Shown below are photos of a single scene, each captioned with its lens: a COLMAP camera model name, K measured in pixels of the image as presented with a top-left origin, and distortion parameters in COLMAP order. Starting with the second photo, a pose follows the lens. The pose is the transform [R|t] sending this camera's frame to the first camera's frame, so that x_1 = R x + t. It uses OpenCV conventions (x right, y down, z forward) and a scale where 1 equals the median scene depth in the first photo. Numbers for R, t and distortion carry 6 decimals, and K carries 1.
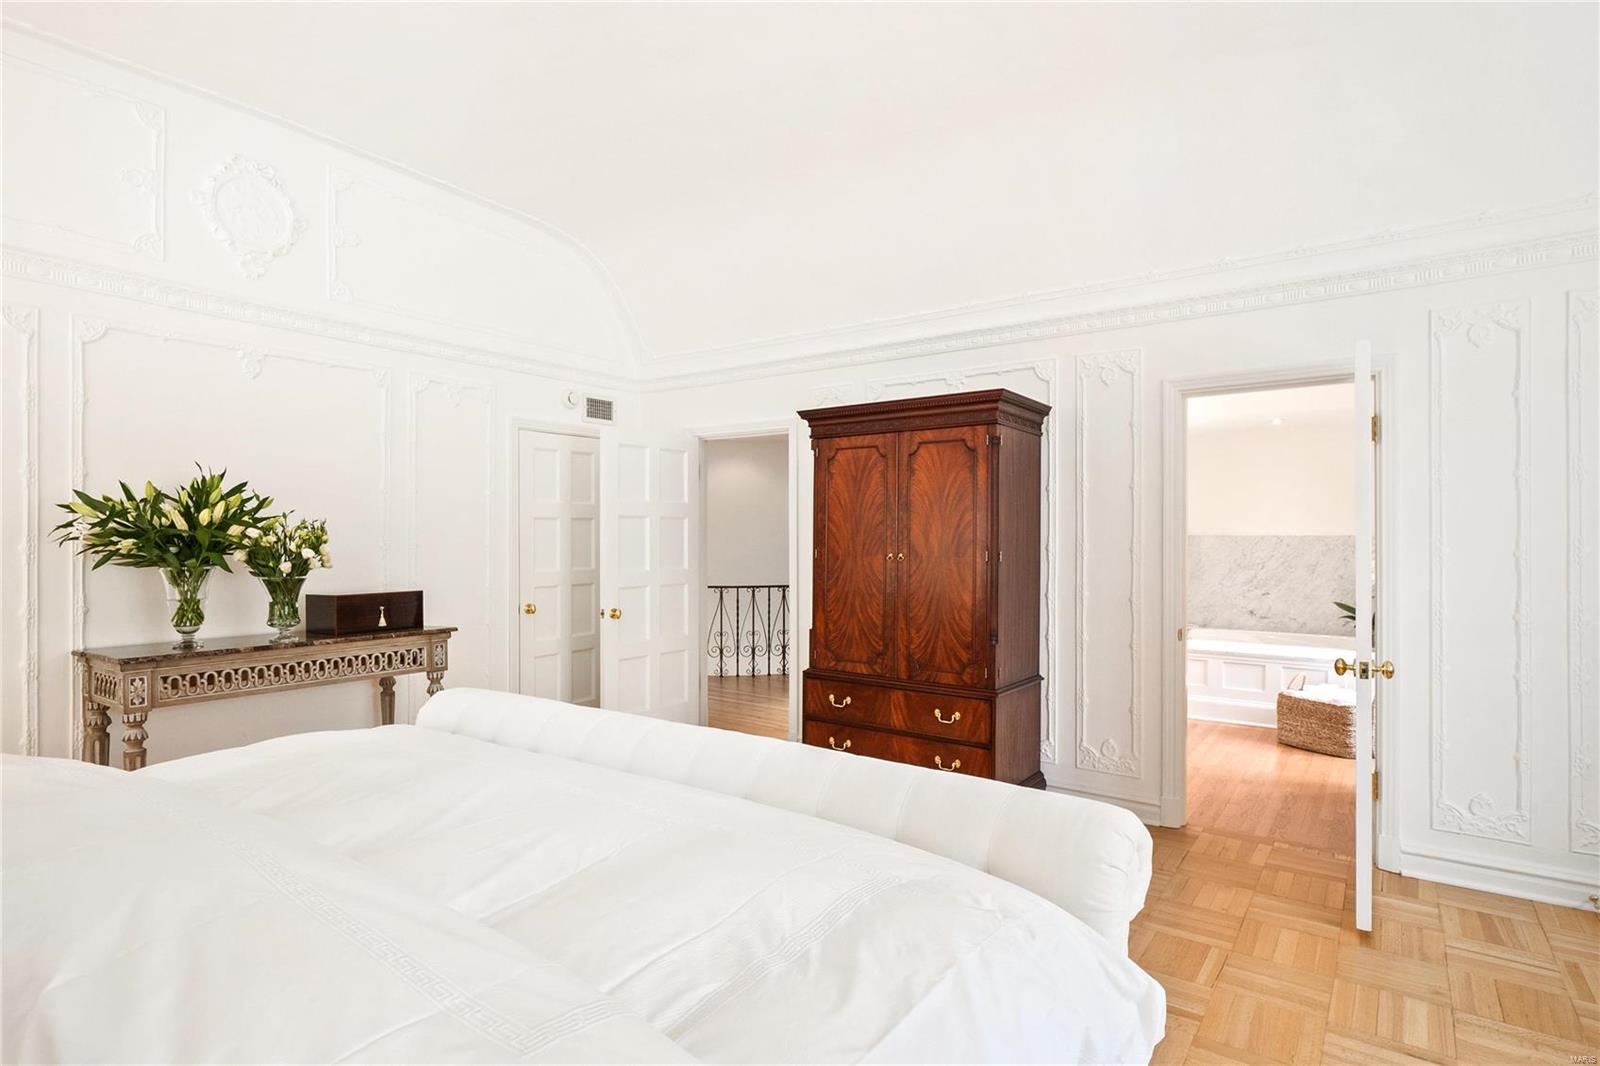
lens RADIAL K [[820.5, 0, 807.6], [0, 820.5, 536.8], [0, 0, 1]] dist [0.023861, -0.026620]
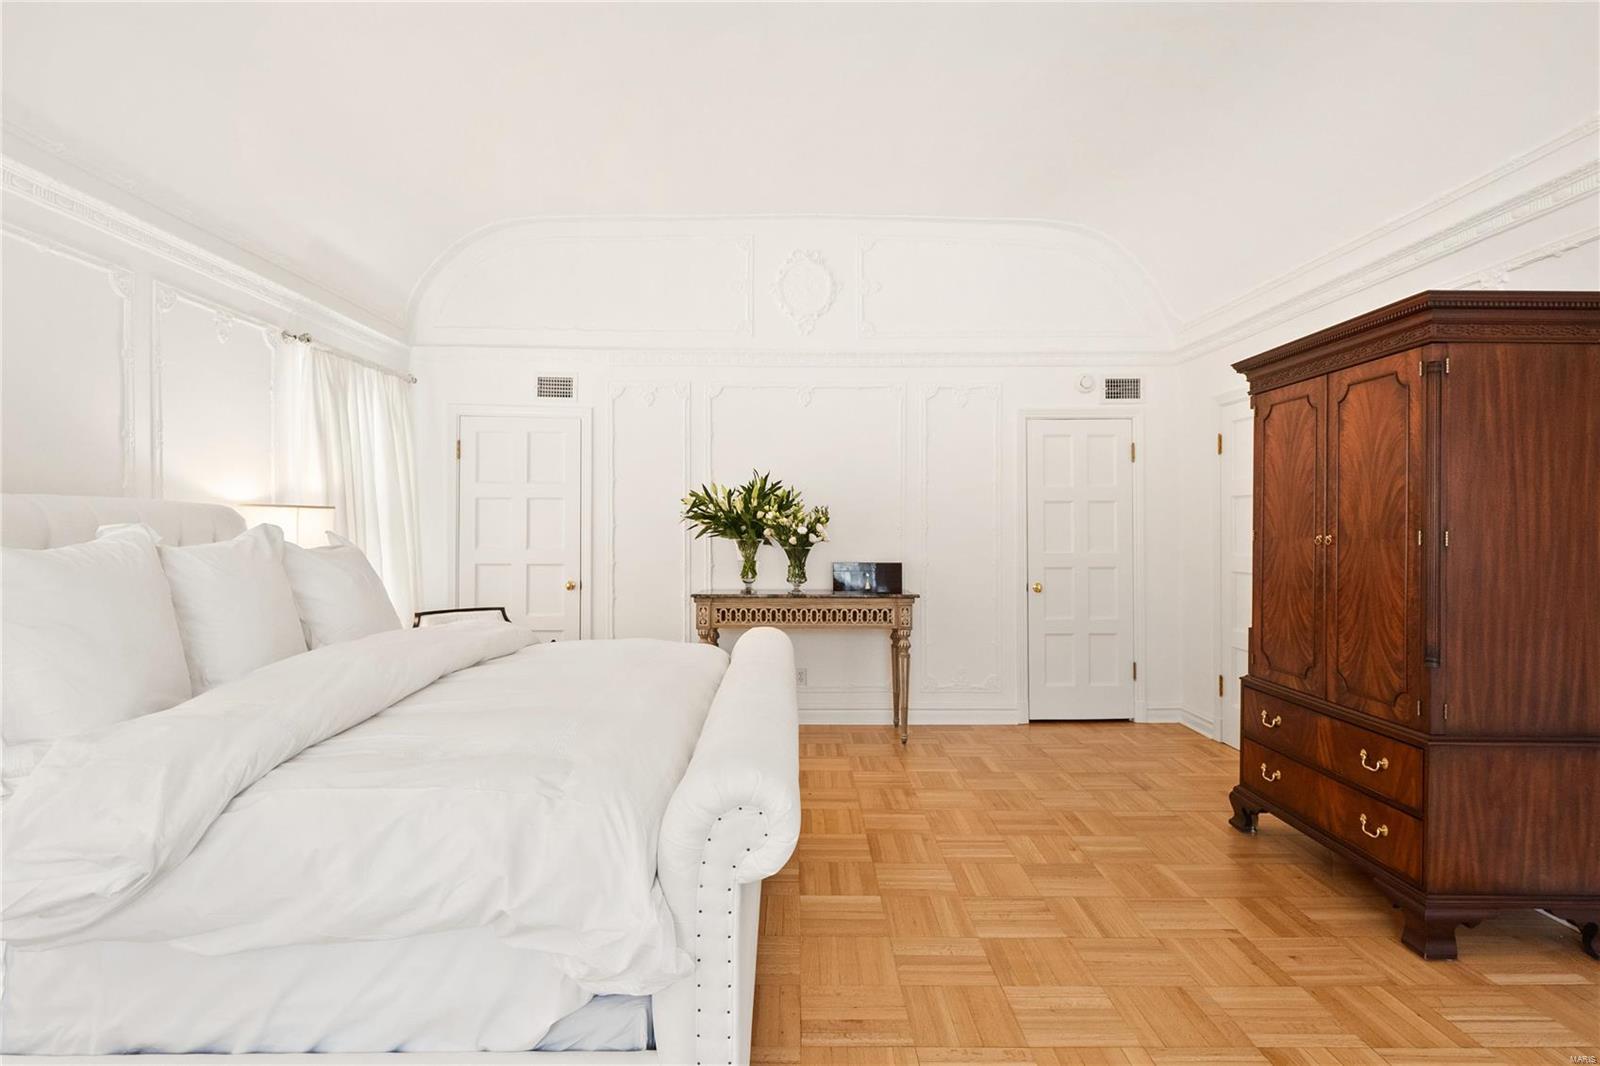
lens RADIAL K [[823.4, 0, 797.5], [0, 823.4, 526.5], [0, 0, 1]] dist [0.000409, -0.000818]
pose [[0.587126, -0.001582, -0.809494, 0.459327], [-0.000886, 0.999996, -0.002597, 0.015895], [0.809495, 0.002242, 0.587123, 0.171354]]
